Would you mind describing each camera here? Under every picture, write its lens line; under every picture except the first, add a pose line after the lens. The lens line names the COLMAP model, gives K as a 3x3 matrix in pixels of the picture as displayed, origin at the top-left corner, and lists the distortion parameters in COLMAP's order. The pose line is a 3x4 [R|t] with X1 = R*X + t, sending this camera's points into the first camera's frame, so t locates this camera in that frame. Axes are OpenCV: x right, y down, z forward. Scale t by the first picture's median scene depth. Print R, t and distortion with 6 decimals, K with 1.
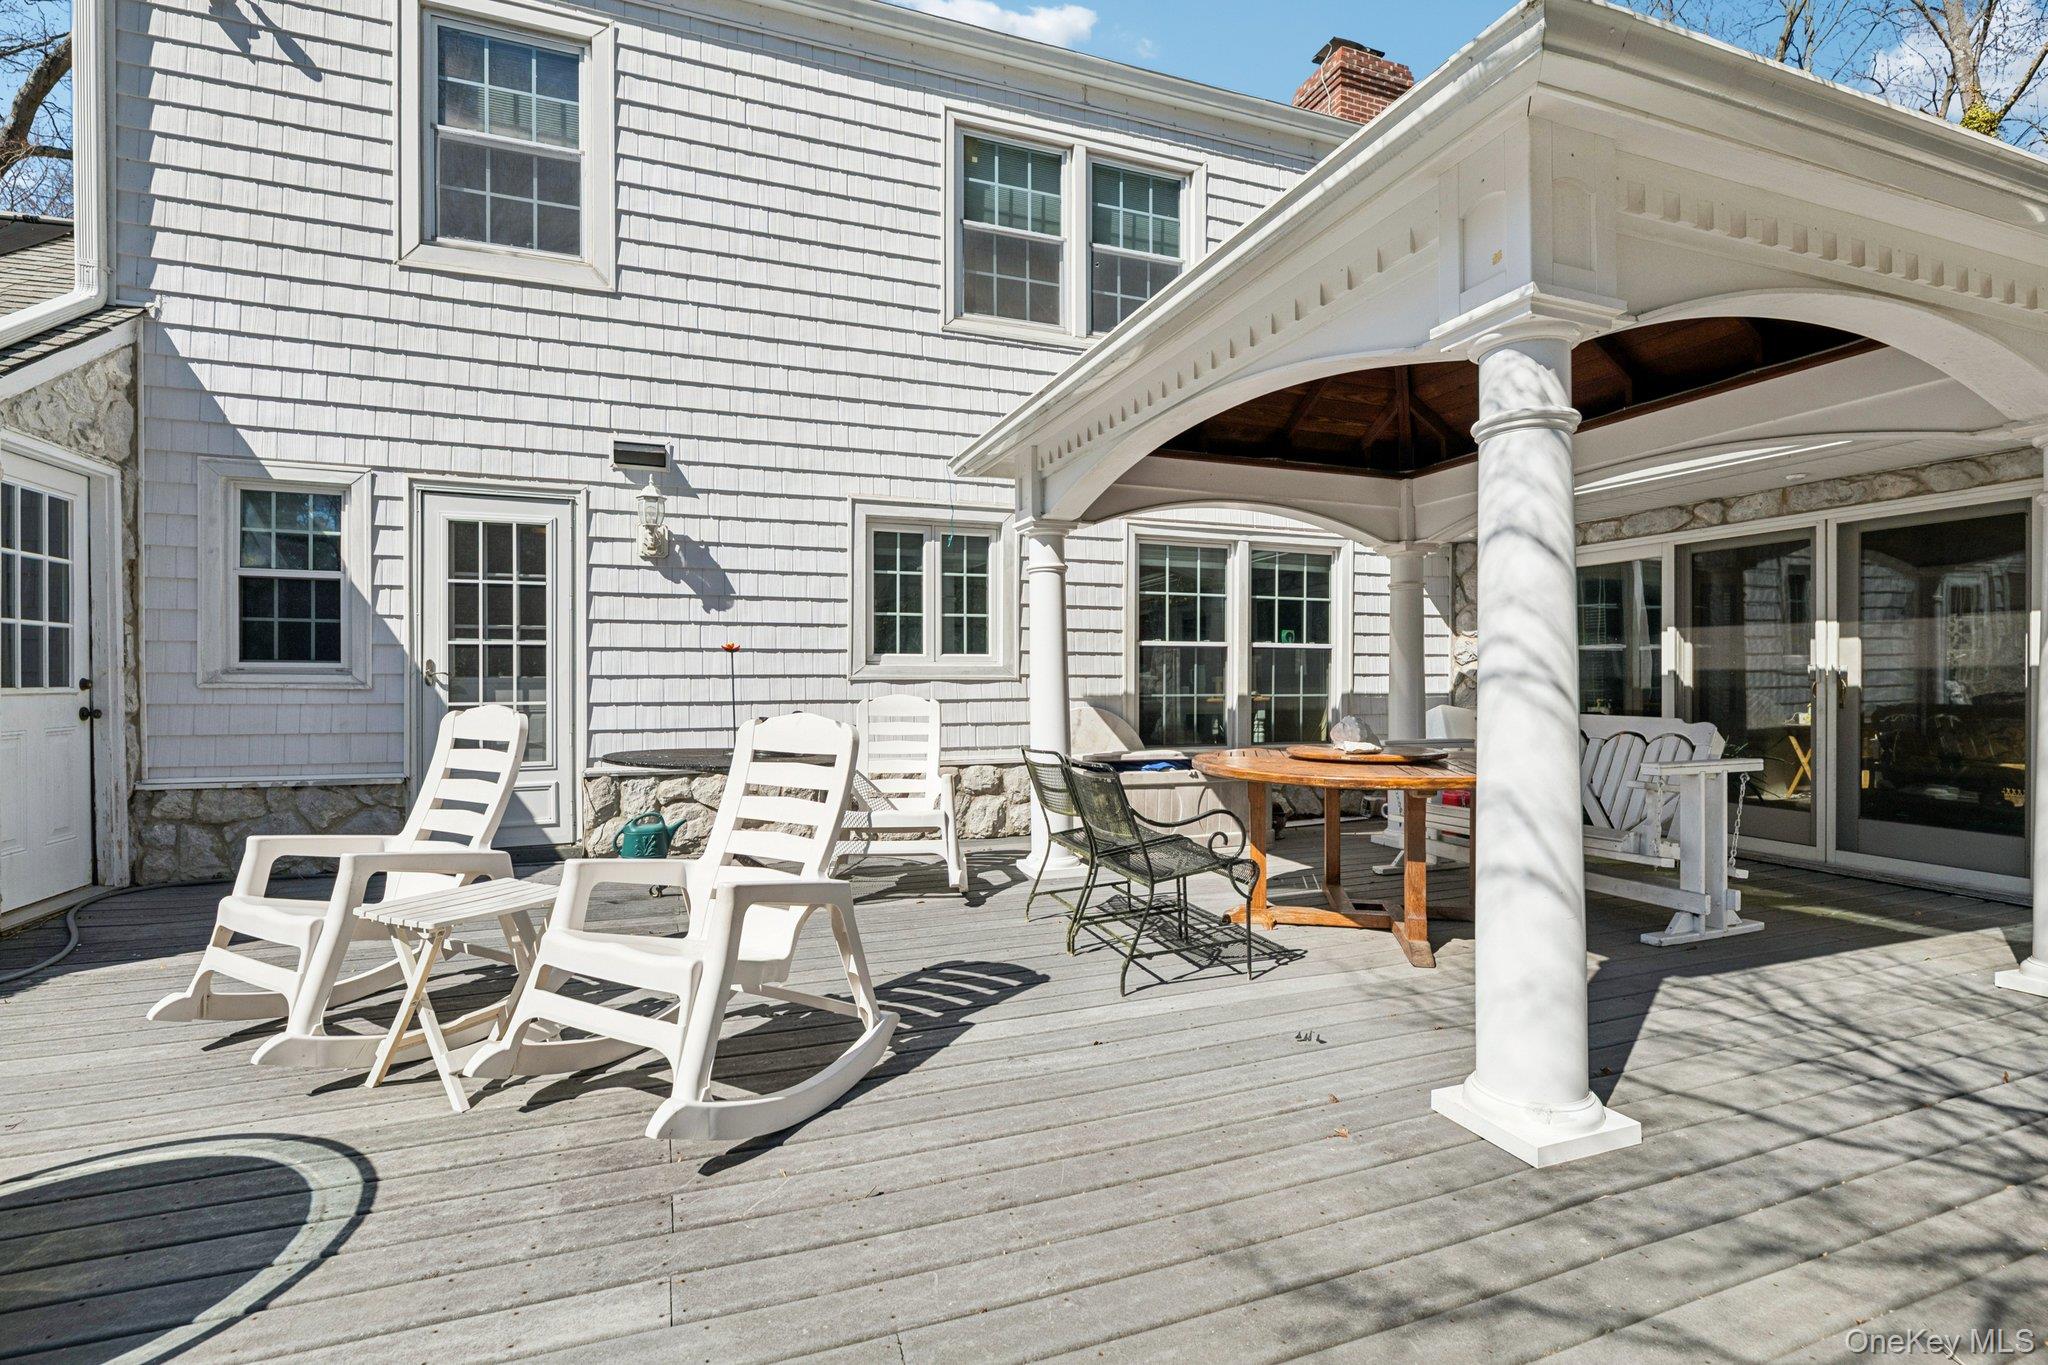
lens RADIAL K [[913.1, 0, 1004.3], [0, 913.1, 679.8], [0, 0, 1]] dist [-0.001353, -0.000104]
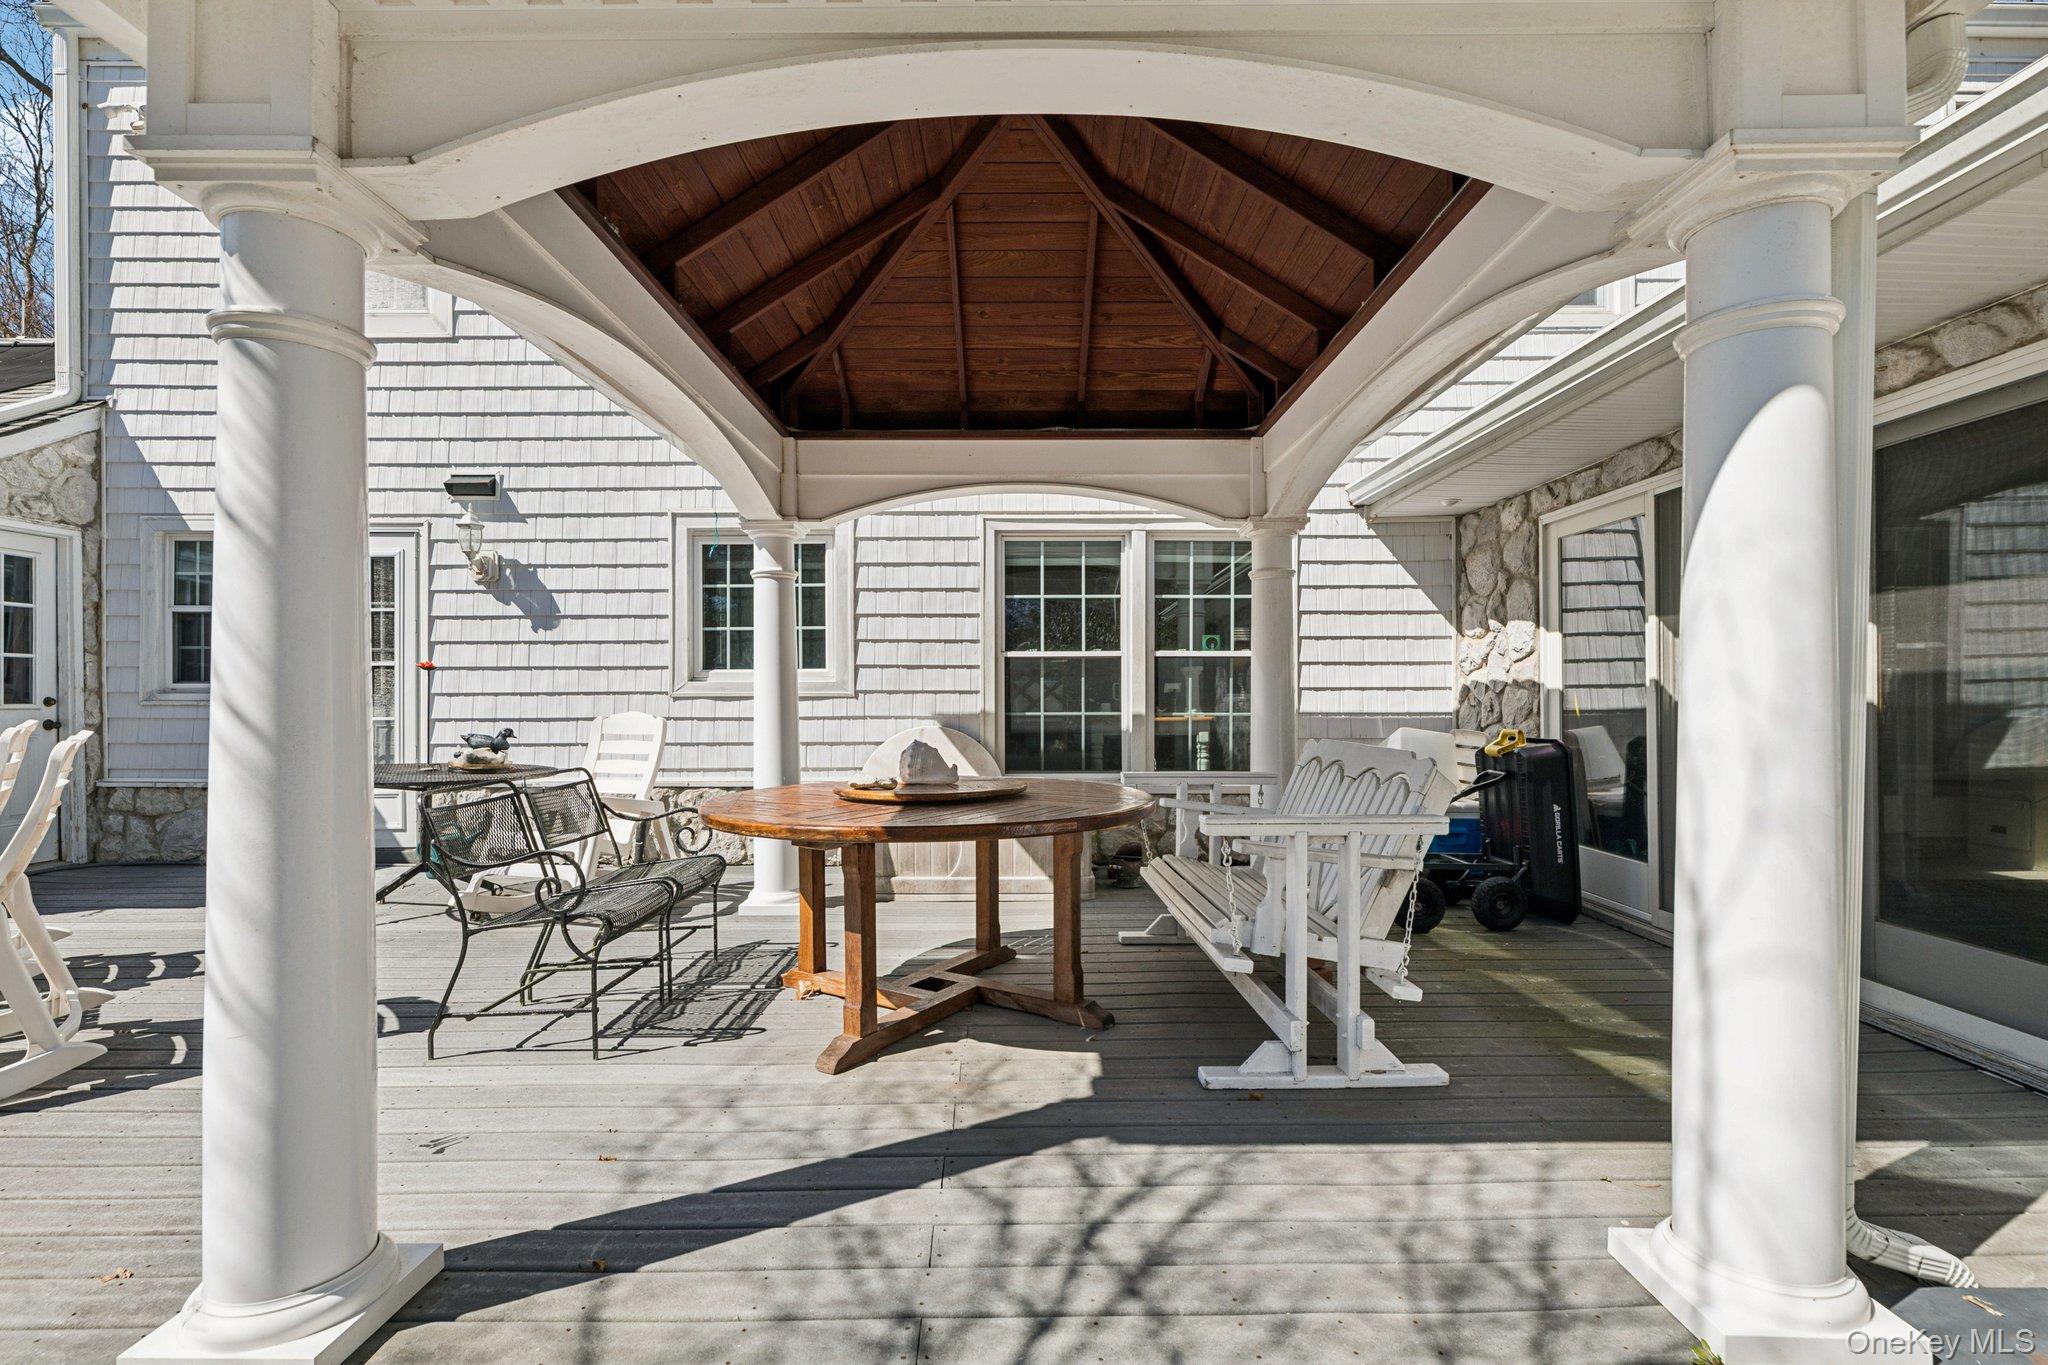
lens RADIAL K [[913.1, 0, 1027.4], [0, 913.1, 691.7], [0, 0, 1]] dist [-0.001353, -0.000104]
pose [[0.940227, -0.004157, -0.340524, 0.578076], [0.002482, 0.999983, -0.005352, 0.000909], [0.340541, 0.004187, 0.940220, 0.223508]]
